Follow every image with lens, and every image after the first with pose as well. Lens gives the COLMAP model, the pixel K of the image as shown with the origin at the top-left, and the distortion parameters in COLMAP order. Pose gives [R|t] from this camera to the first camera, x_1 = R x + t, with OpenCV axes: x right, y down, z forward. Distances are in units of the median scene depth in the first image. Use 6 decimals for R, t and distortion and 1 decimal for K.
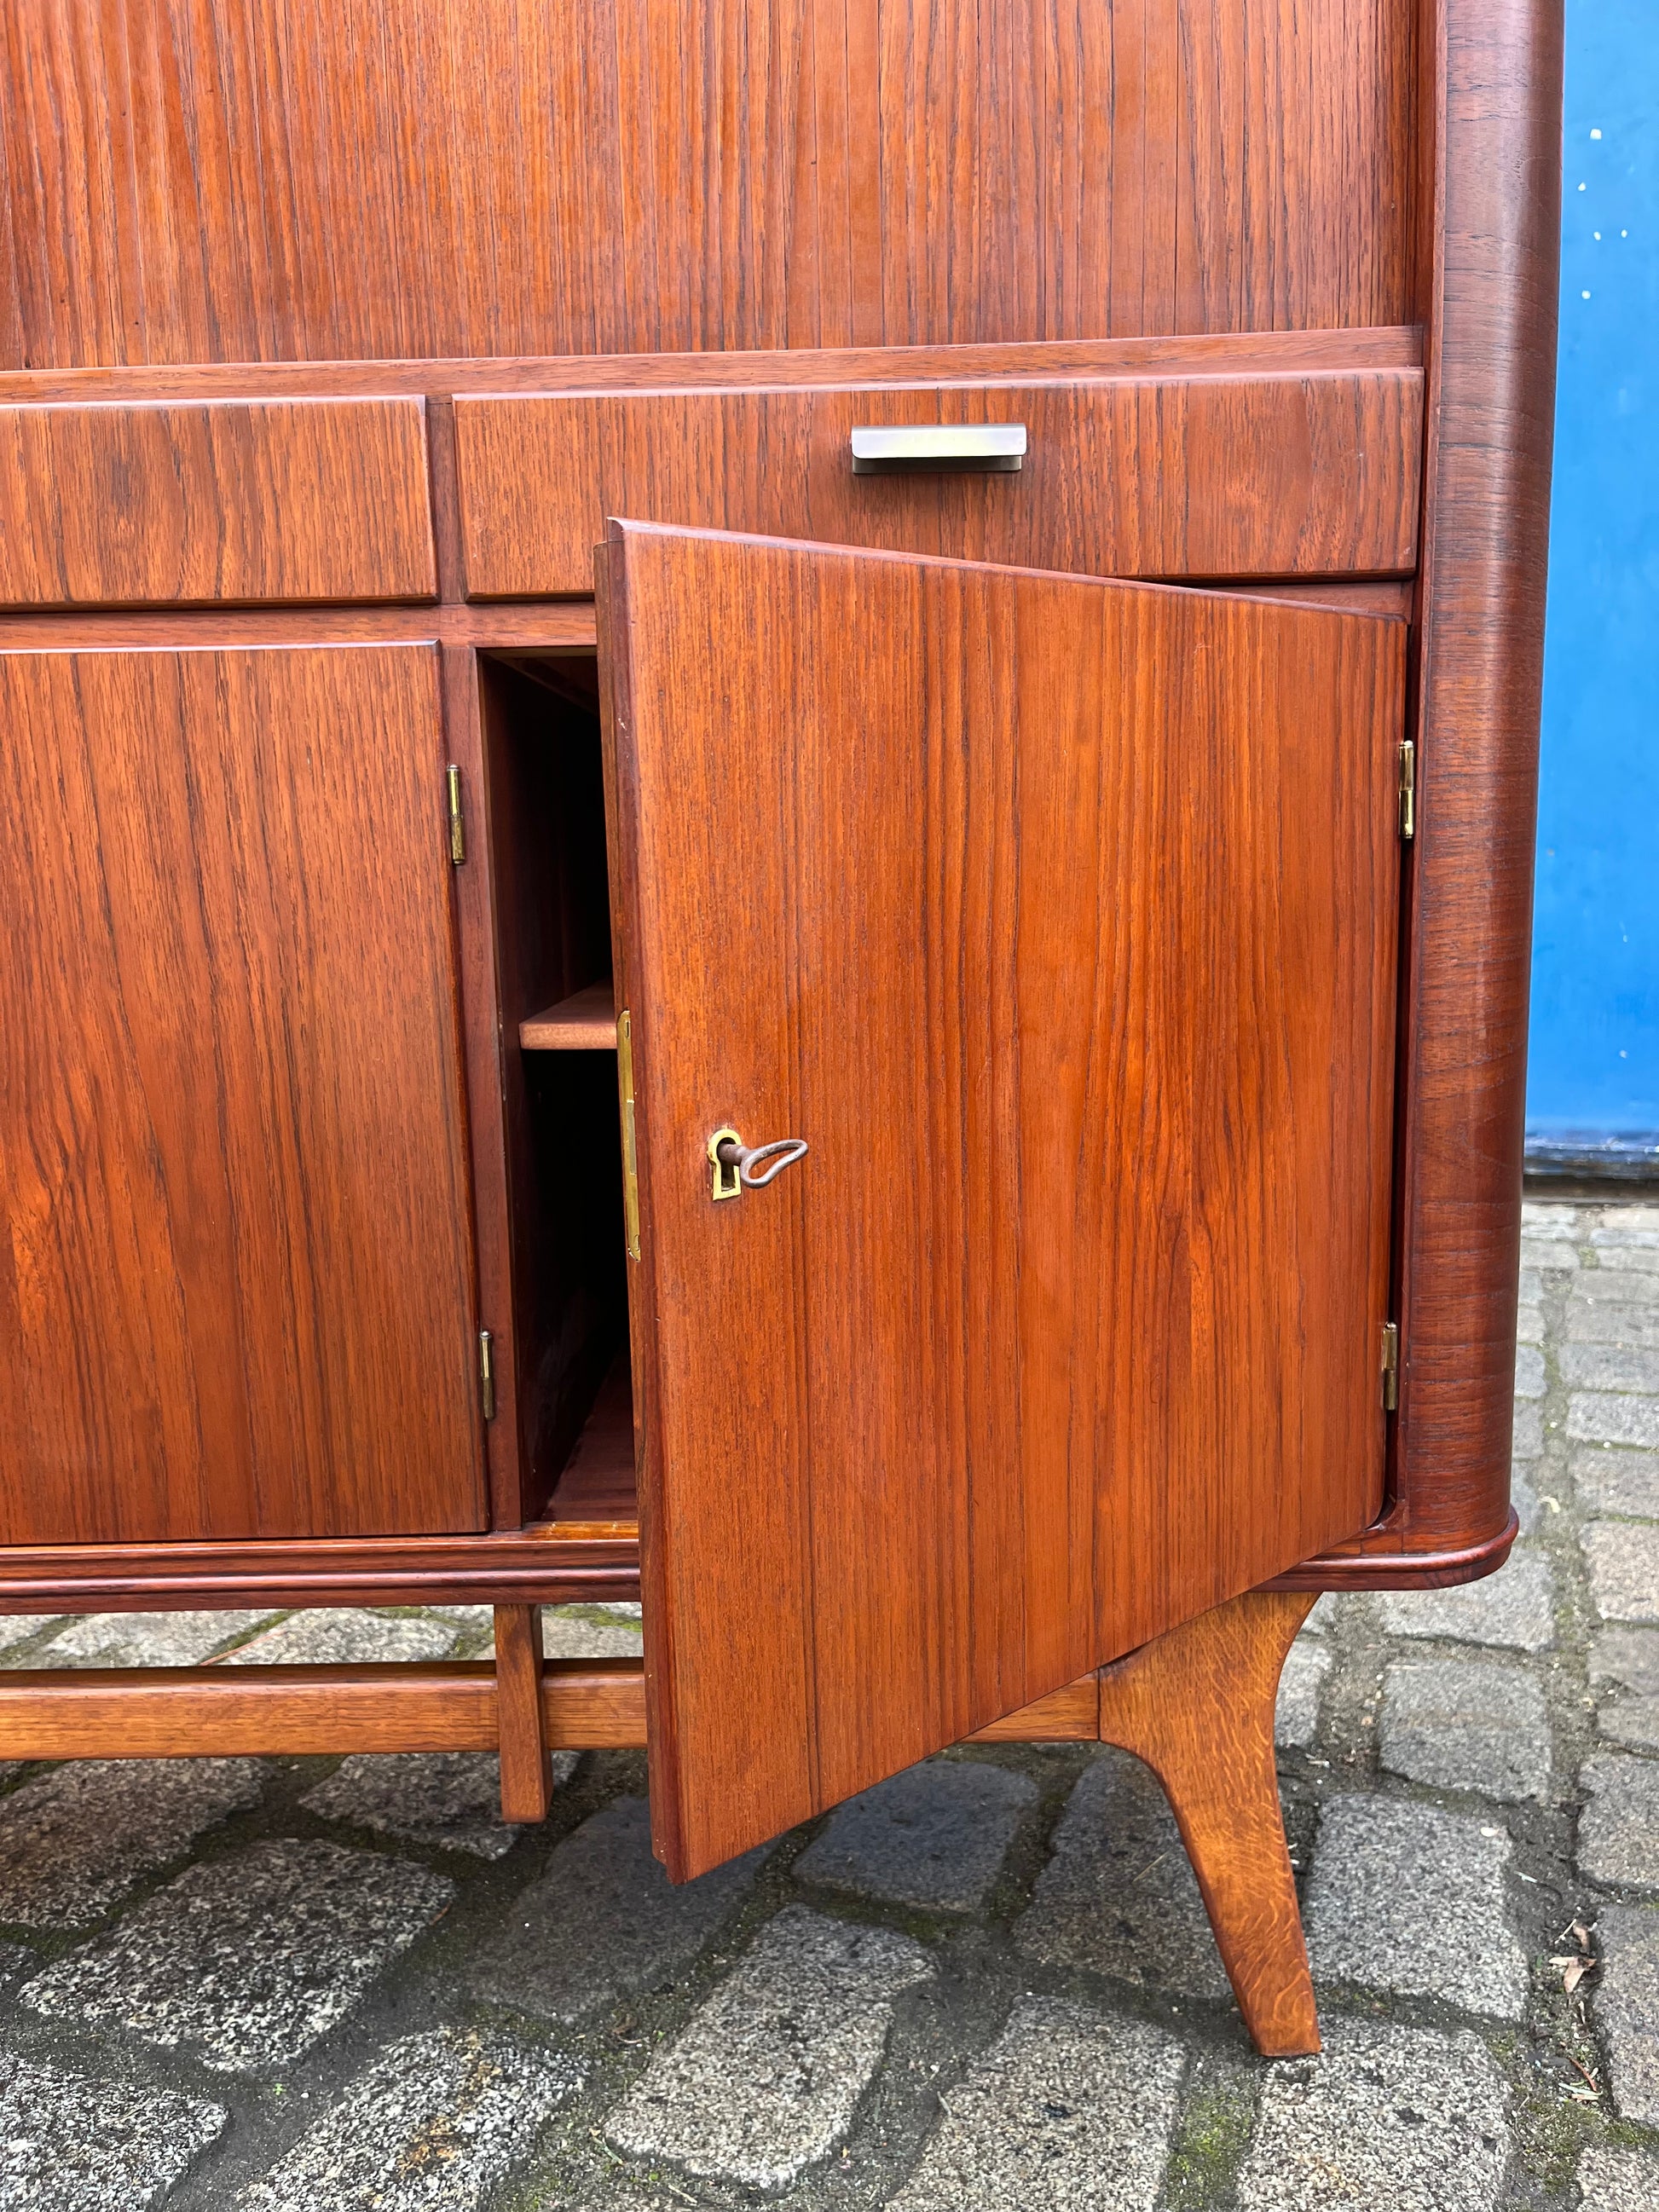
lens RADIAL K [[1681.3, 0, 830.6], [0, 1681.3, 1117.3], [0, 0, 1]] dist [0.090948, -0.134200]
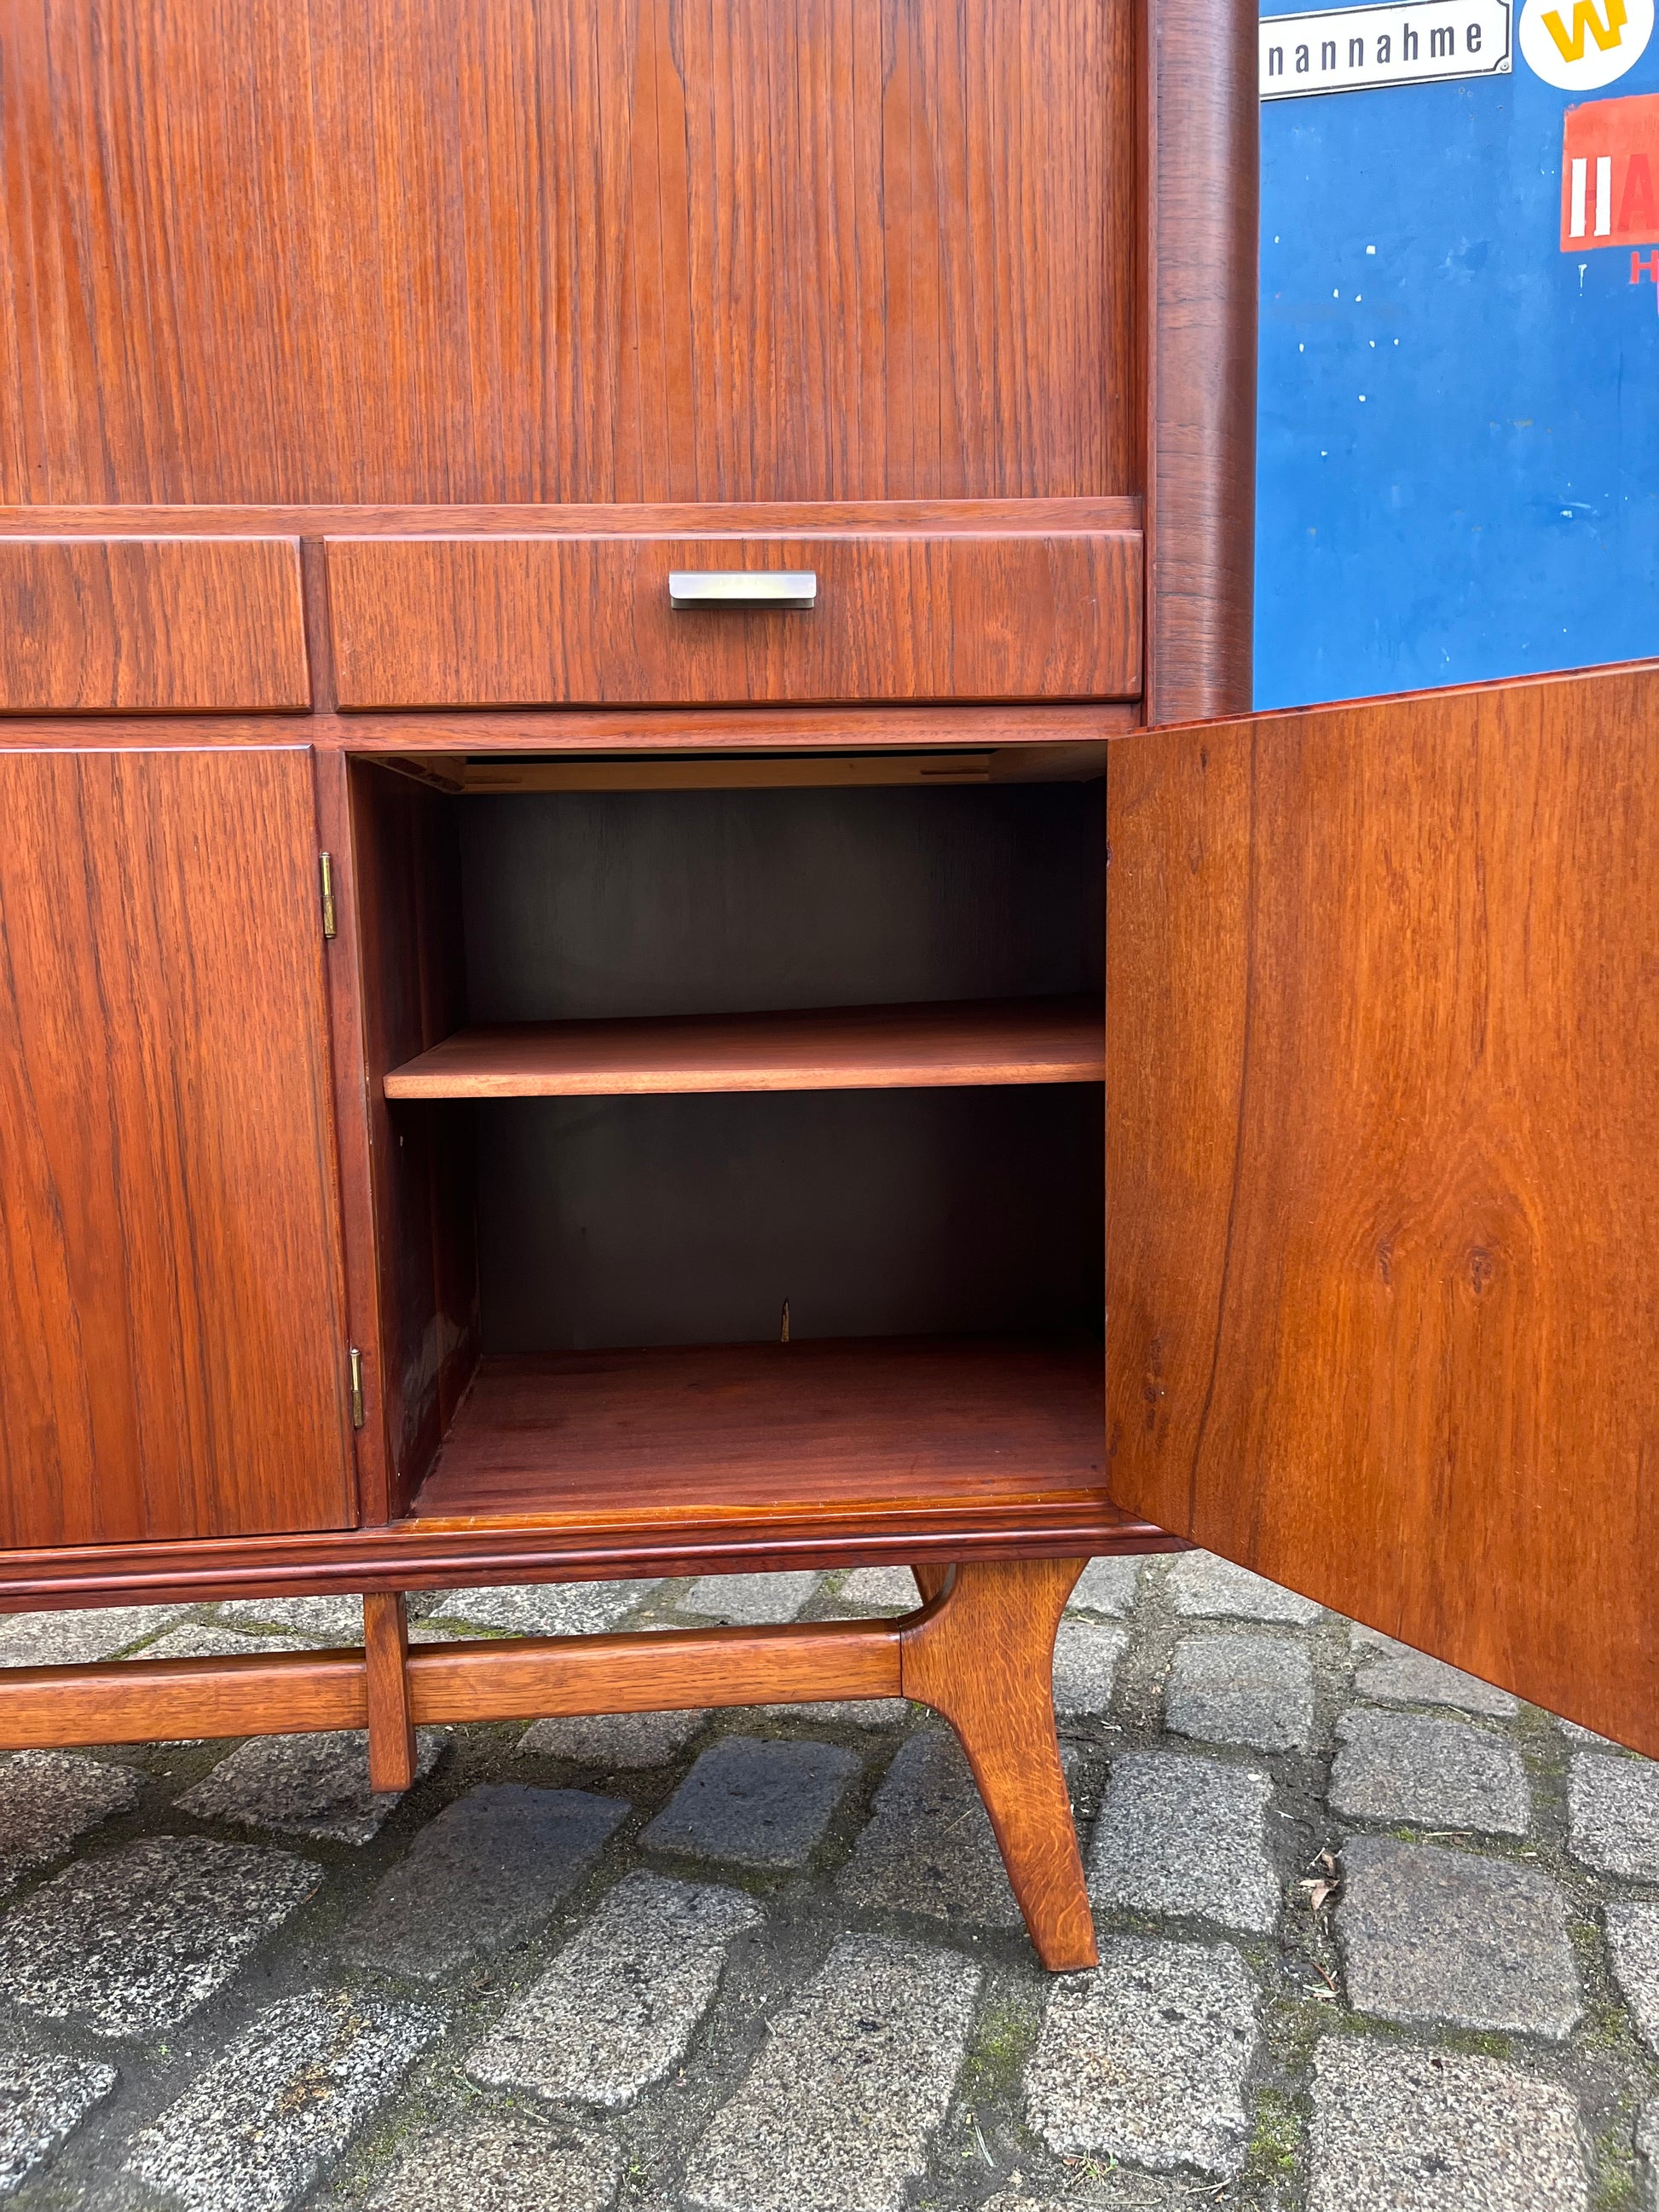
lens RADIAL K [[1679.7, 0, 829.5], [0, 1679.7, 1106.0], [0, 0, 1]] dist [0.079460, -0.112634]
pose [[0.996556, -0.009904, 0.082333, 0.020249], [0.012298, 0.999515, -0.028625, 0.000999], [-0.082009, 0.029539, 0.996194, -0.154287]]
